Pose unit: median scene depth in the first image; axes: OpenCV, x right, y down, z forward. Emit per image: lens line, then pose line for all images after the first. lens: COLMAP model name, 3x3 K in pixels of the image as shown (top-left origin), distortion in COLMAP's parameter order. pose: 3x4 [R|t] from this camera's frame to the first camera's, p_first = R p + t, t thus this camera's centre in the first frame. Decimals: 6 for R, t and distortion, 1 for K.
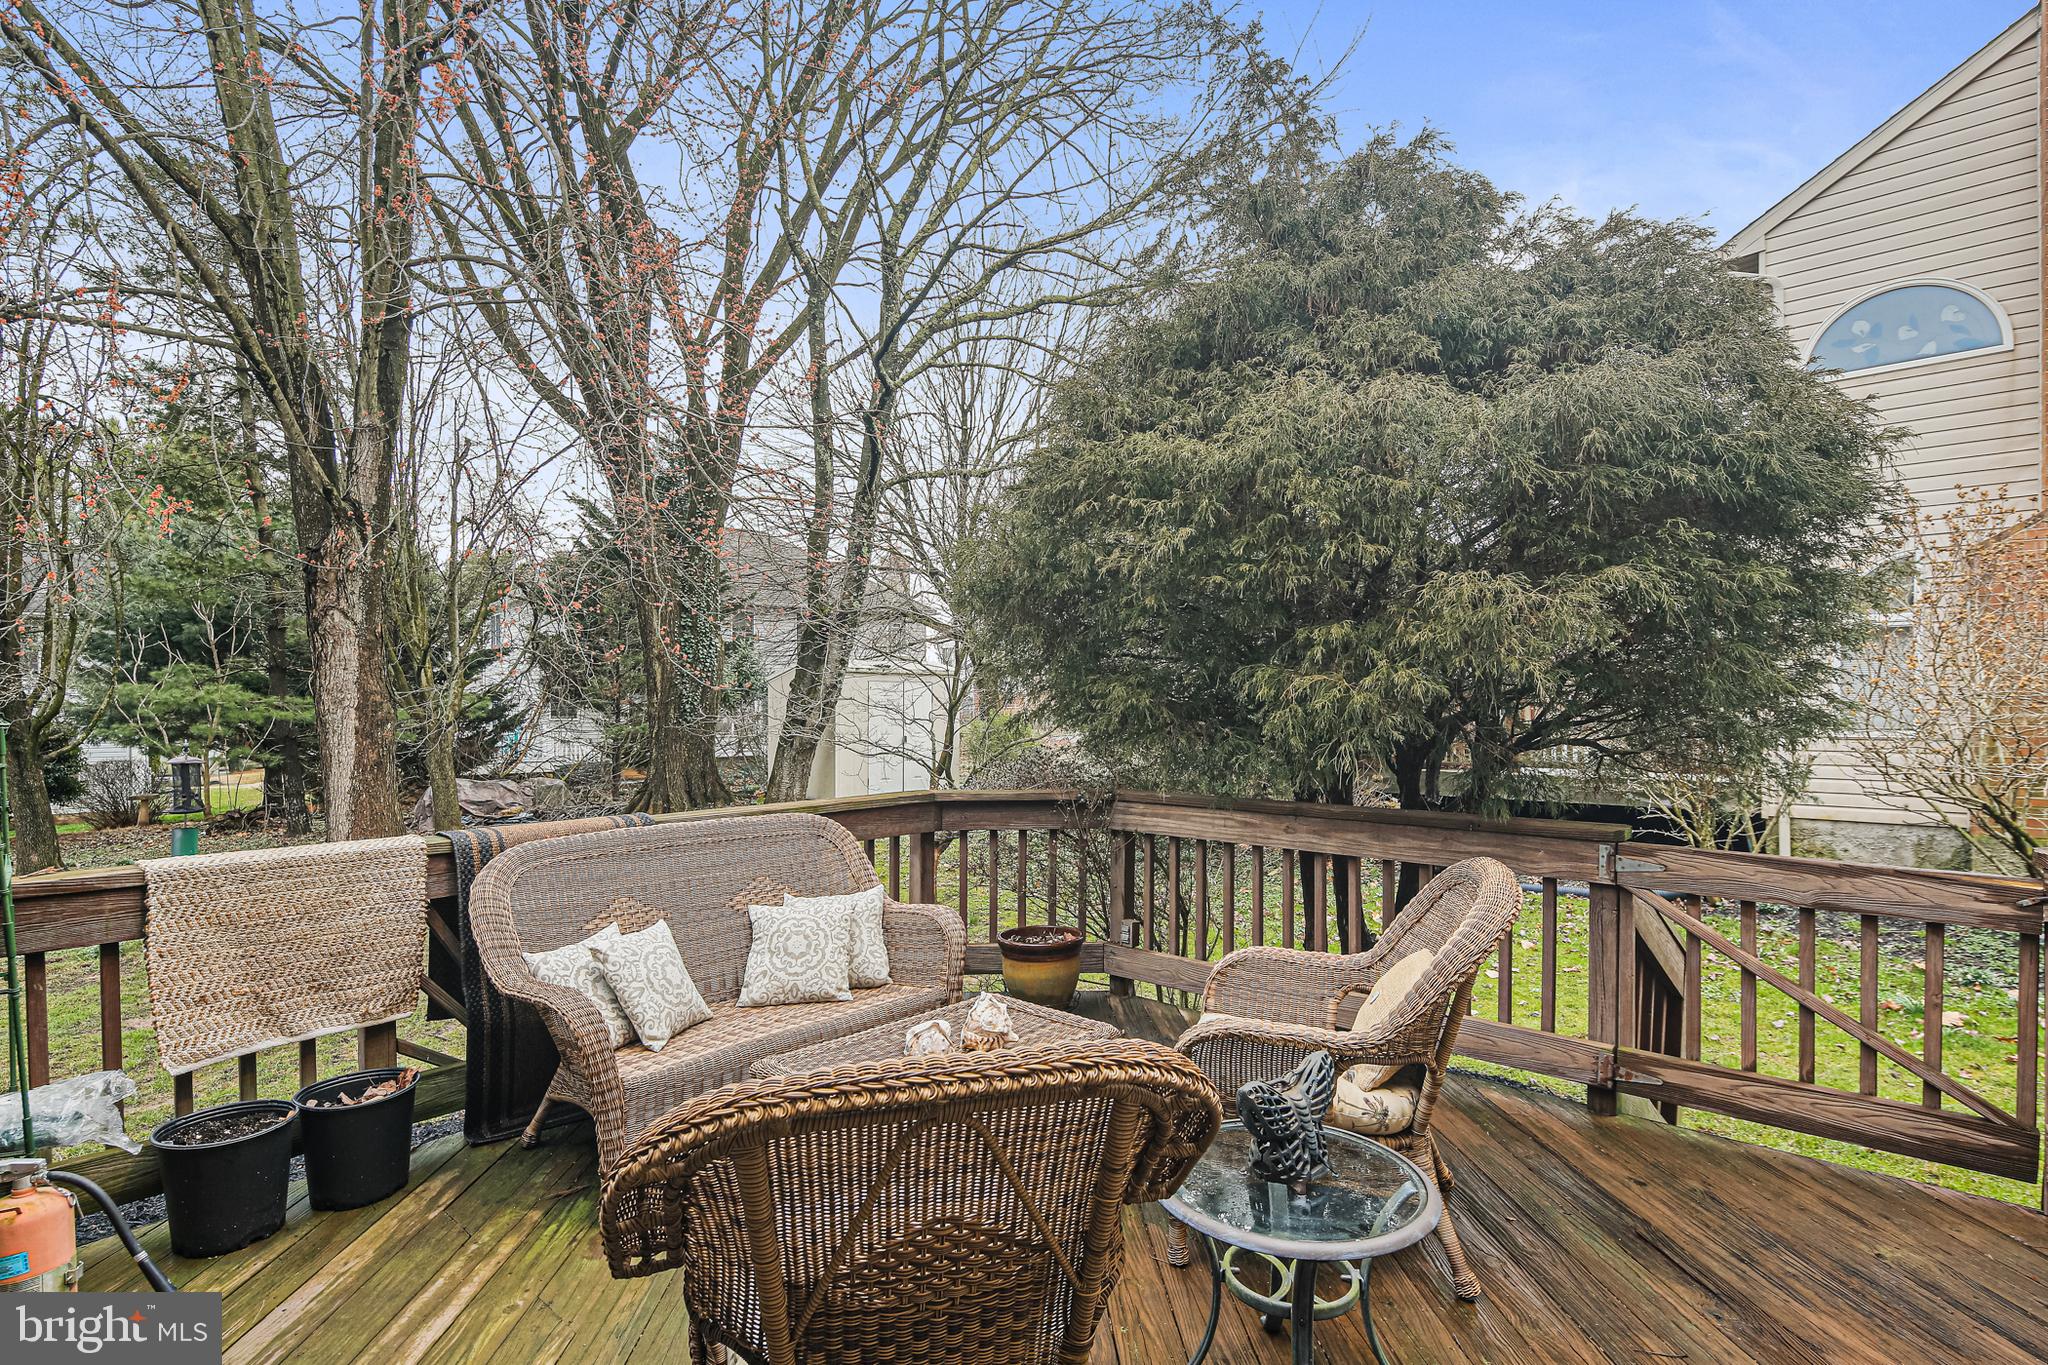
lens RADIAL K [[1002.8, 0, 1049.4], [0, 1002.8, 722.8], [0, 0, 1]] dist [0.003383, 0.000529]
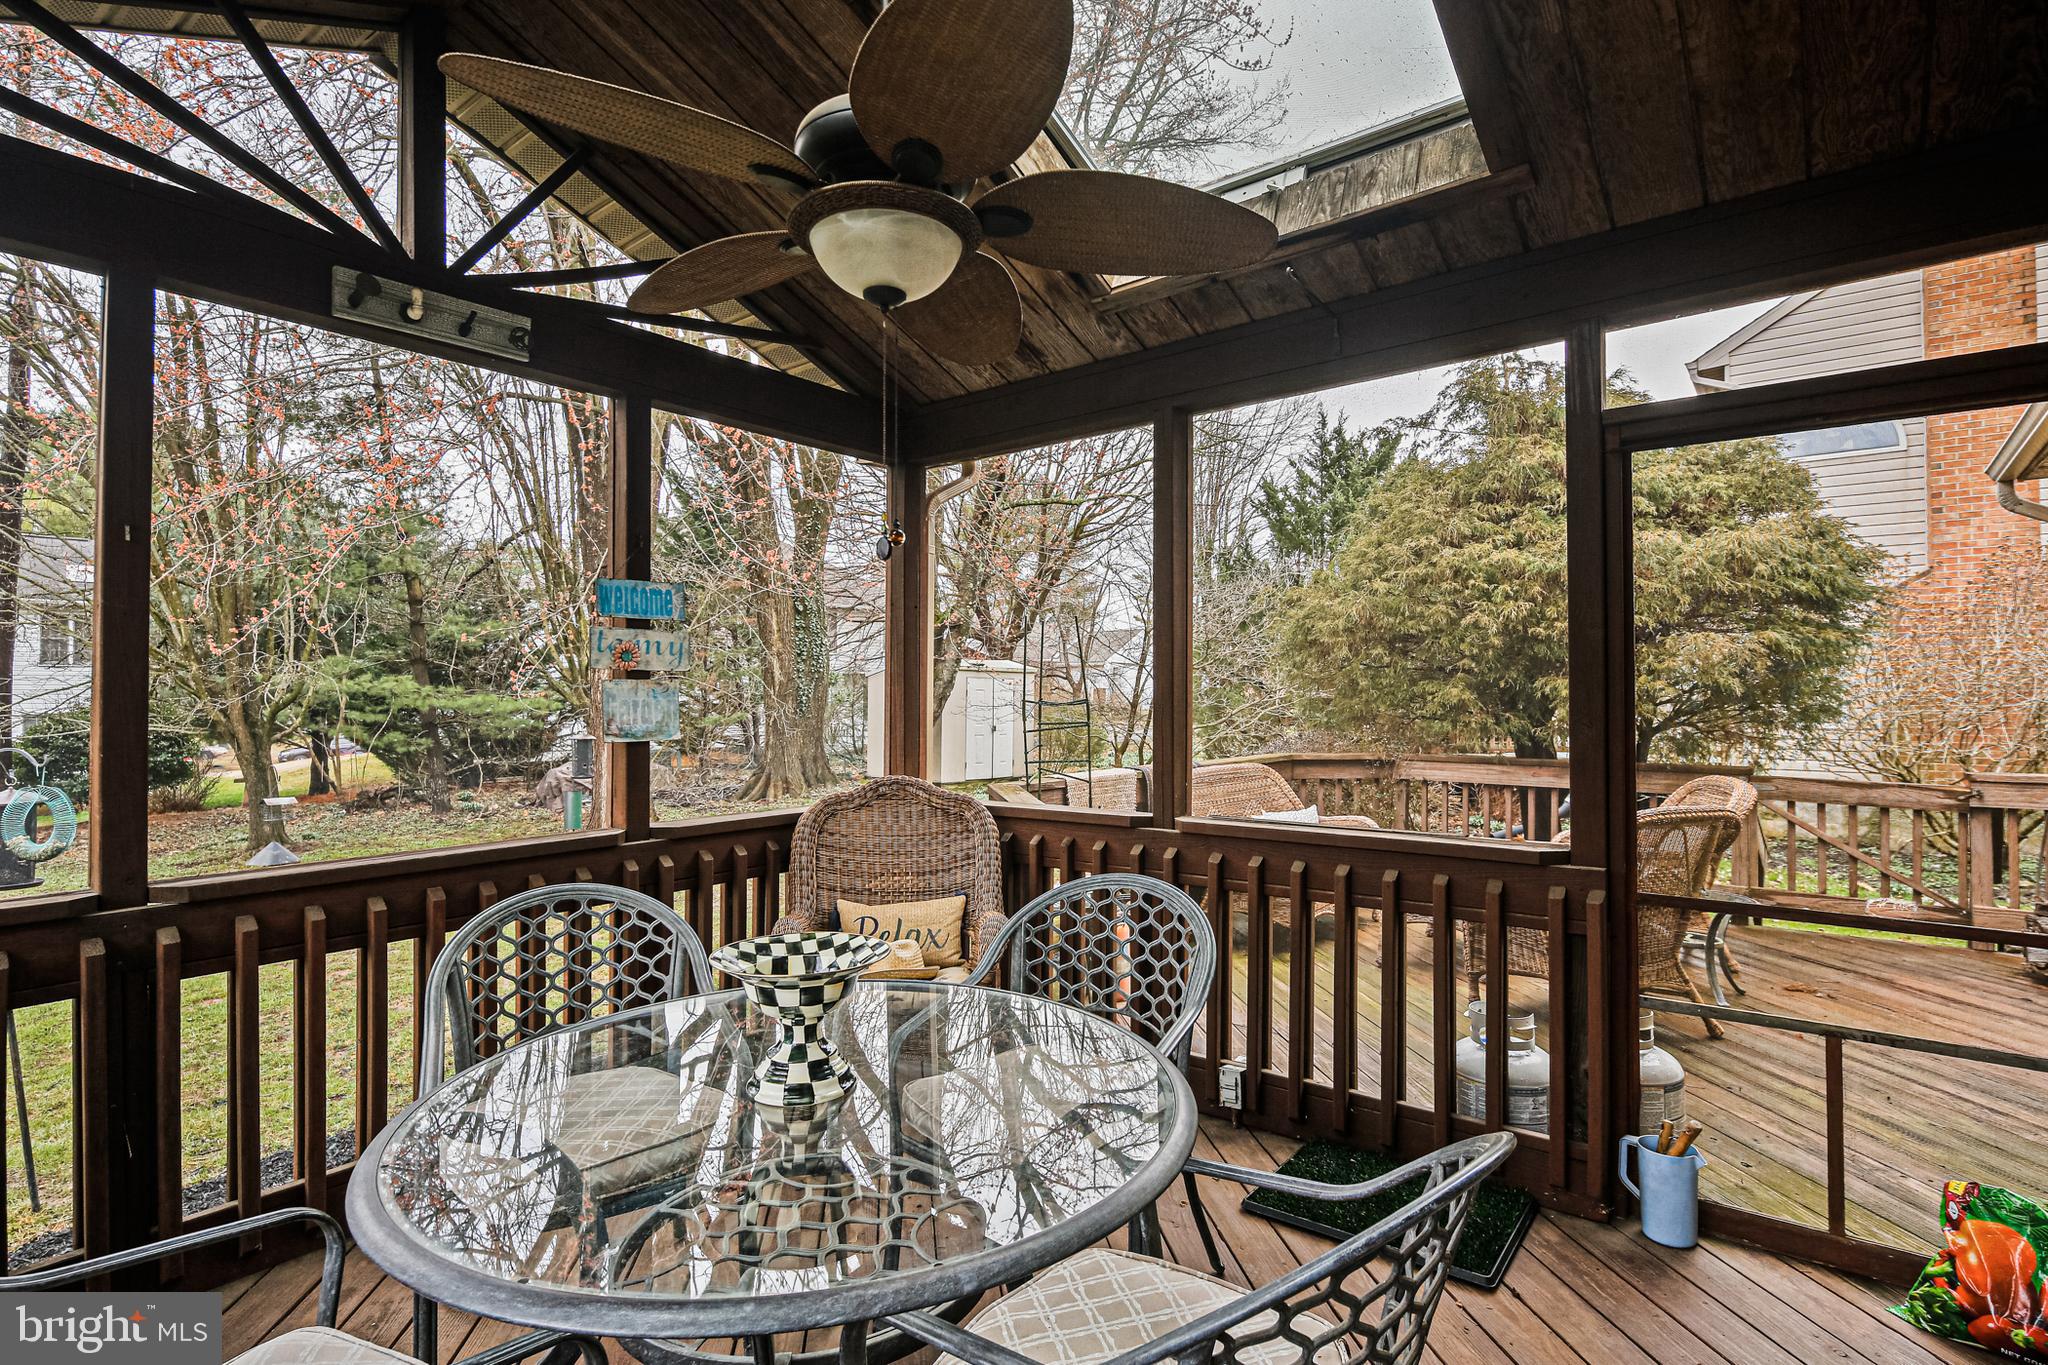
lens RADIAL K [[1005.1, 0, 1027.4], [0, 1005.1, 692.0], [0, 0, 1]] dist [0.001416, -0.000179]
pose [[0.997520, 0.006764, 0.070058, -0.964310], [-0.004965, 0.999654, -0.025830, 0.023548], [-0.070208, 0.025418, 0.997208, -0.821279]]
